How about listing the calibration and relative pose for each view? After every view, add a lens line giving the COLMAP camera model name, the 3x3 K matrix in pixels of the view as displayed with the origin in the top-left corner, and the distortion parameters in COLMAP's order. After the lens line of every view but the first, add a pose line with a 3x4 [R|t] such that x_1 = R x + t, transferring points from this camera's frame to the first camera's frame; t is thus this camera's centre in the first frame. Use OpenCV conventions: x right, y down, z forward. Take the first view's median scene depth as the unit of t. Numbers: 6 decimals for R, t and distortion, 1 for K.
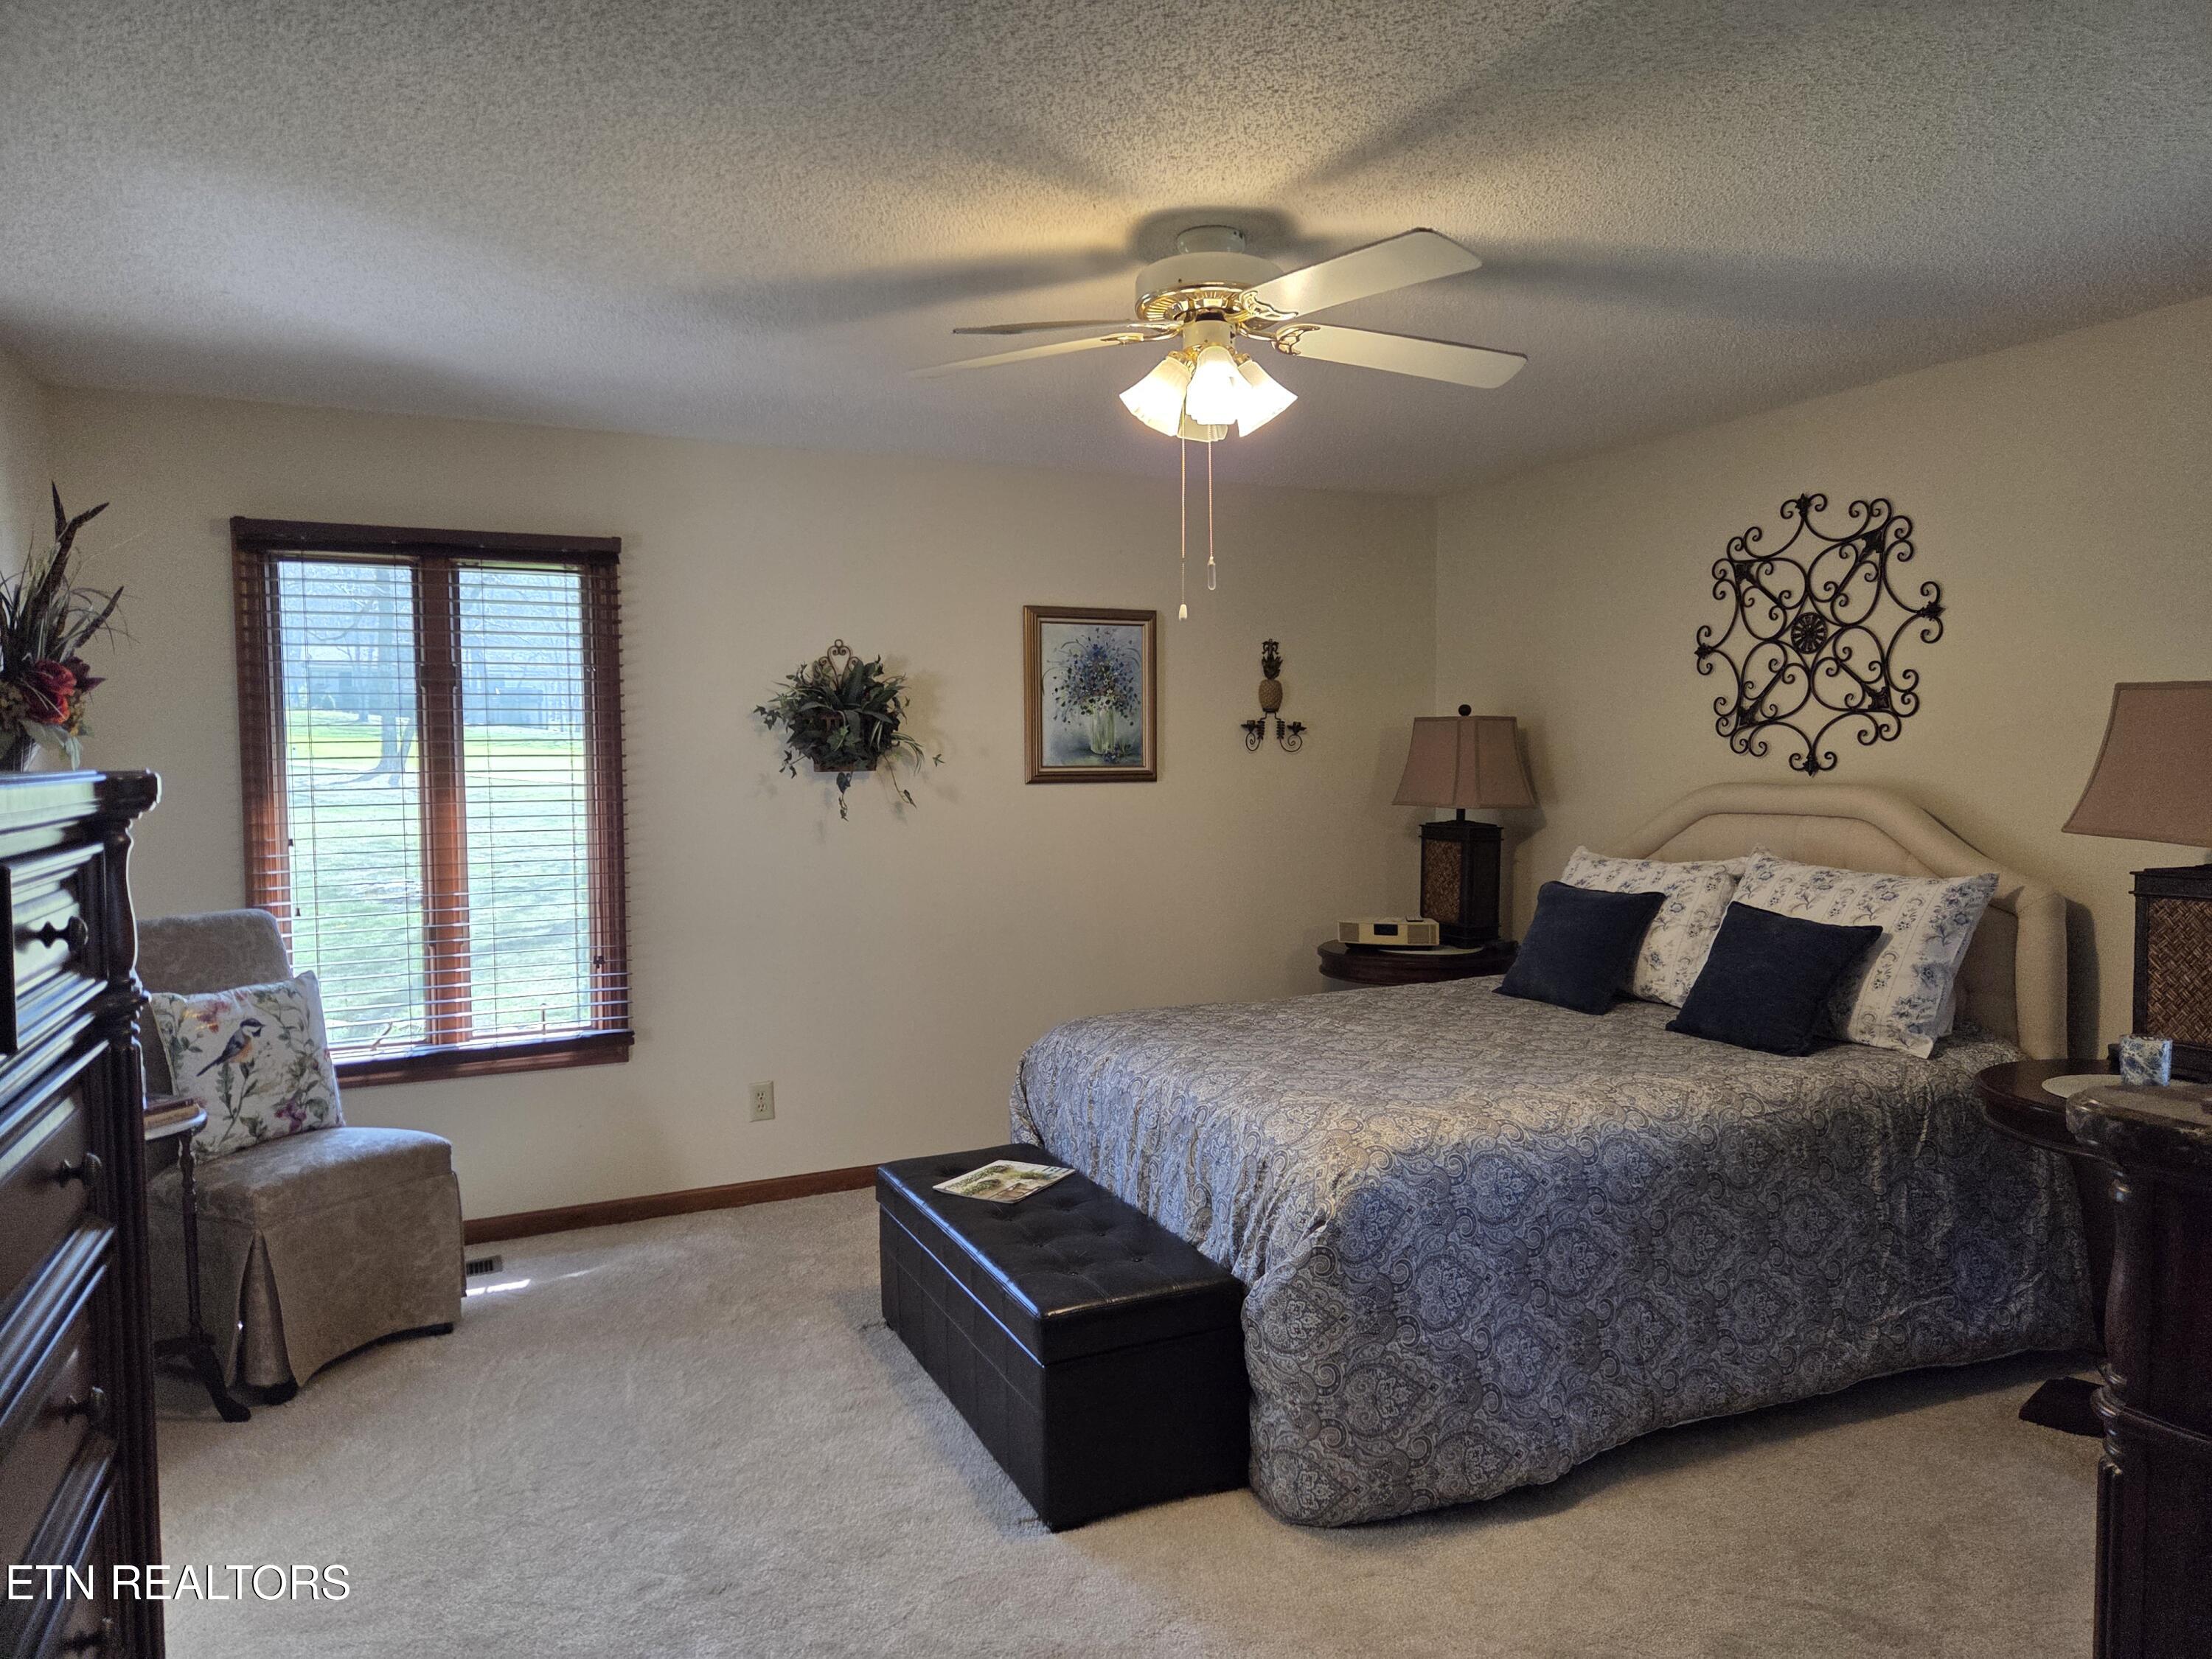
lens RADIAL K [[1485.5, 0, 1120.9], [0, 1485.5, 821.7], [0, 0, 1]] dist [0.070319, -0.049795]
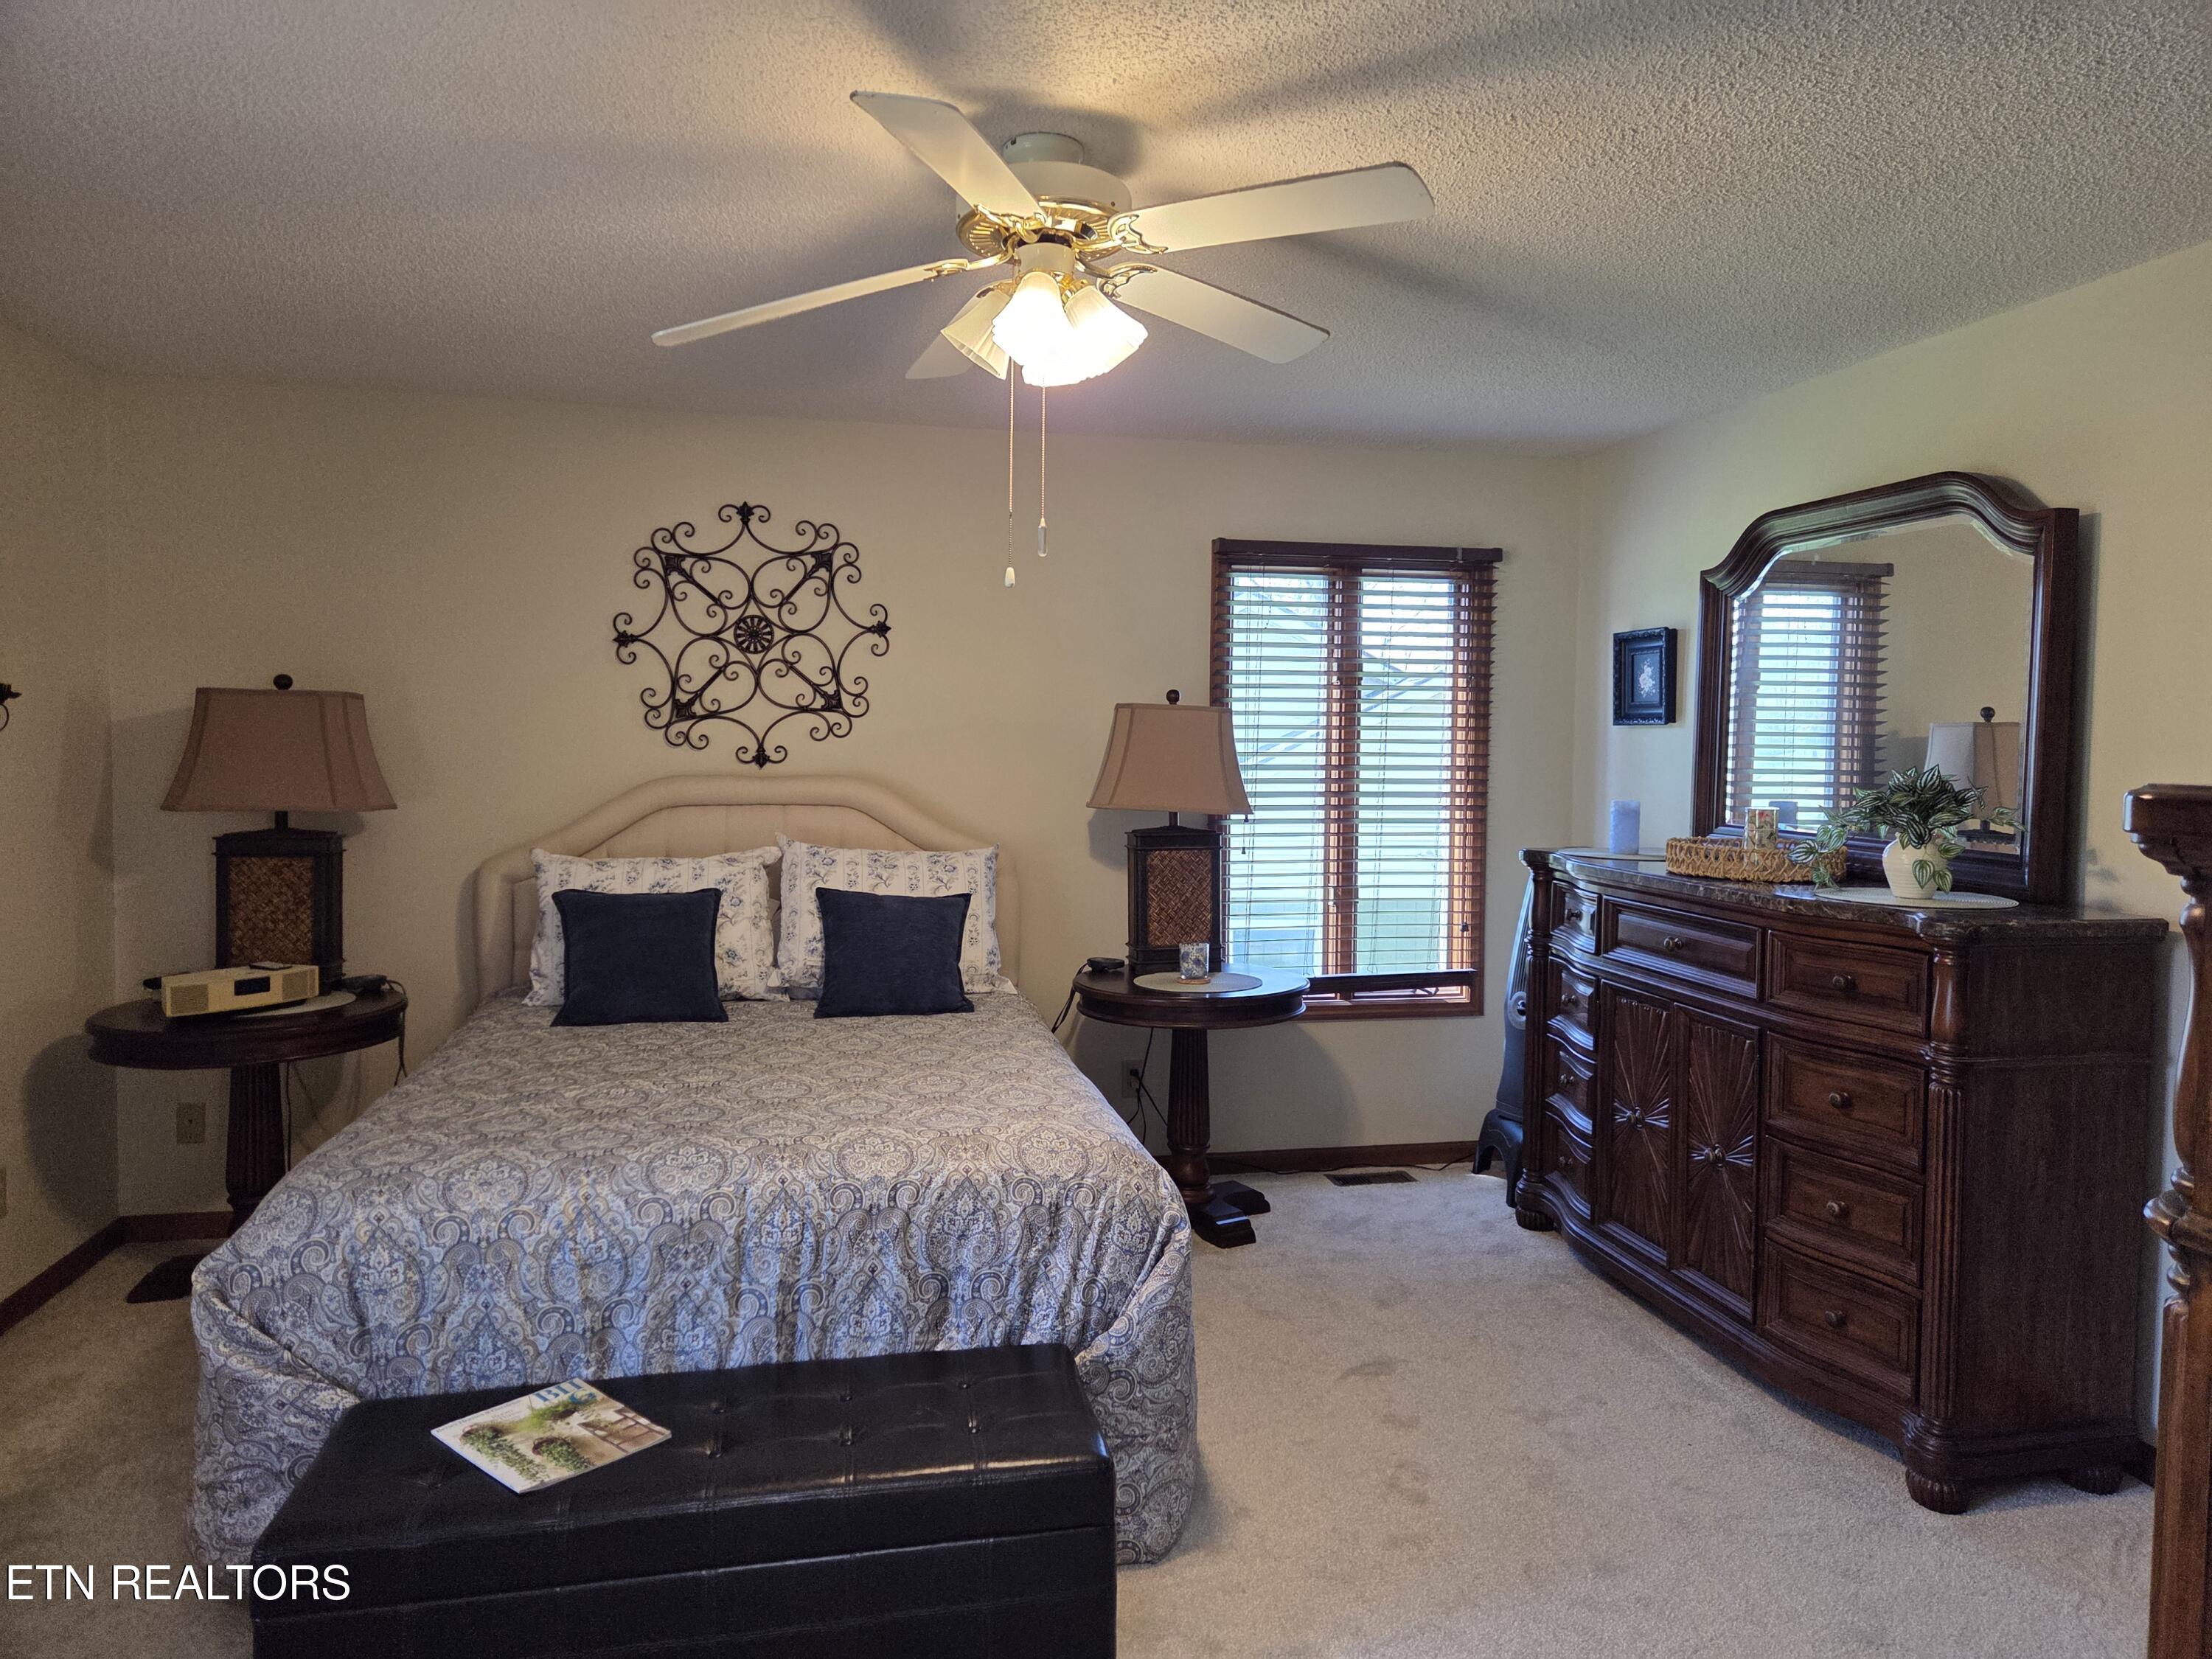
lens RADIAL K [[1485.5, 0, 1104.1], [0, 1485.5, 806.8], [0, 0, 1]] dist [0.070319, -0.049795]
pose [[0.212074, -0.031264, 0.976753, -0.558616], [0.032531, 0.999160, 0.024918, -0.022758], [-0.976712, 0.026491, 0.212913, 0.567390]]
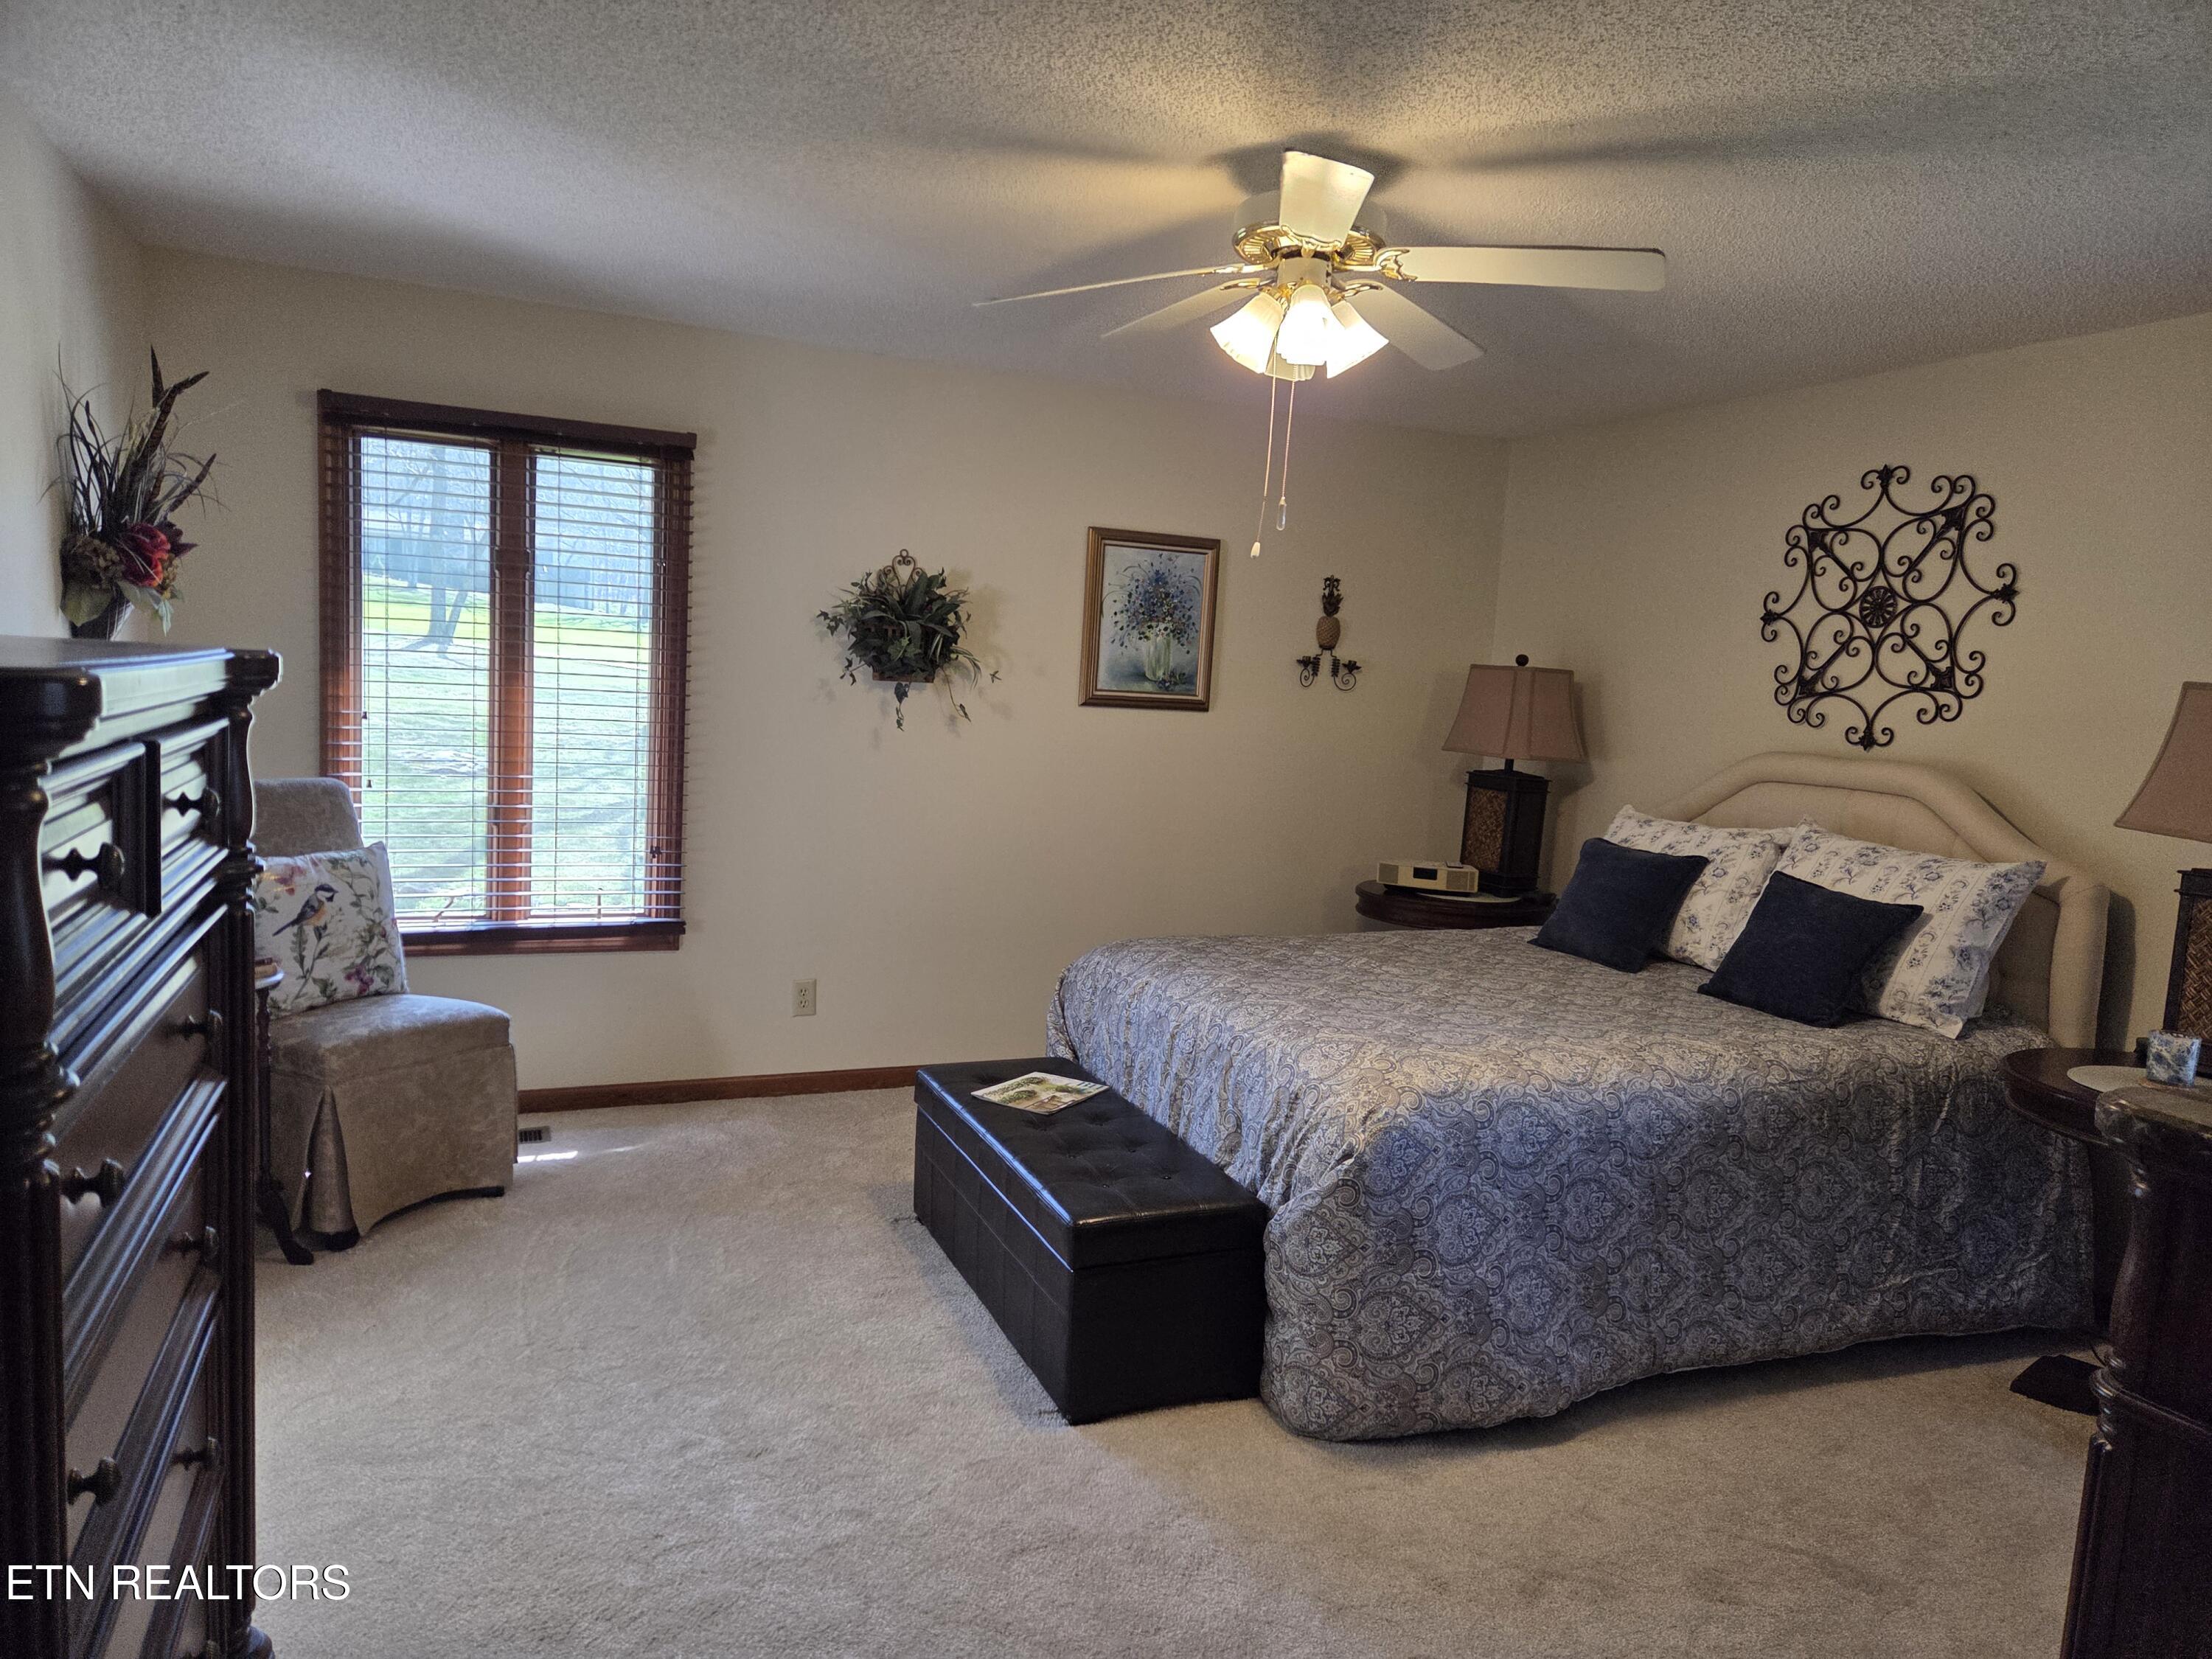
lens RADIAL K [[1485.5, 0, 1124.1], [0, 1485.5, 829.3], [0, 0, 1]] dist [0.070319, -0.049795]
pose [[0.997481, 0.068700, -0.017689, -0.012717], [-0.067513, 0.995871, 0.060686, -0.006249], [0.021785, -0.059339, 0.998000, -0.014682]]
